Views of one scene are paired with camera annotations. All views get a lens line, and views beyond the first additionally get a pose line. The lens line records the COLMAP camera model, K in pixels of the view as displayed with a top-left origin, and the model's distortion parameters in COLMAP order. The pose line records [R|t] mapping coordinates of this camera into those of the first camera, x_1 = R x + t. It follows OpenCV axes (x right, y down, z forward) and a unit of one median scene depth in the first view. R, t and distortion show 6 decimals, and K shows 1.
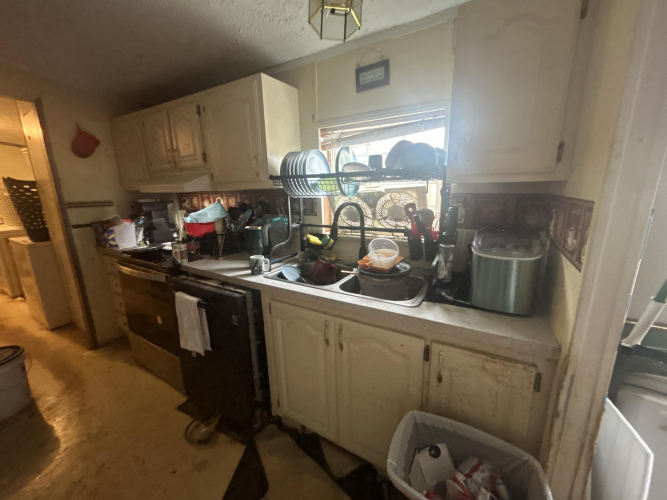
lens RADIAL K [[270.0, 0, 334.3], [0, 270.0, 247.9], [0, 0, 1]] dist [0.000116, 0.000119]
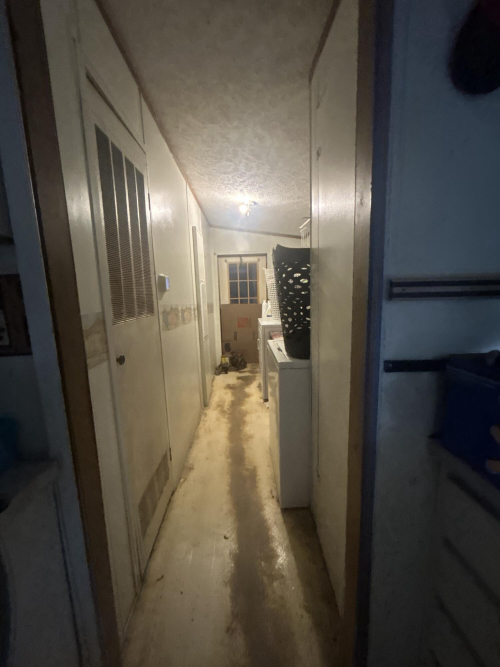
lens RADIAL K [[270.0, 0, 250.0], [0, 270.0, 333.5], [0, 0, 1]] dist [0.000116, 0.000119]
pose [[0.537103, 0.132508, -0.833044, -1.155140], [-0.168943, 0.984472, 0.047670, -0.146537], [0.826425, 0.115133, 0.551149, 1.023141]]
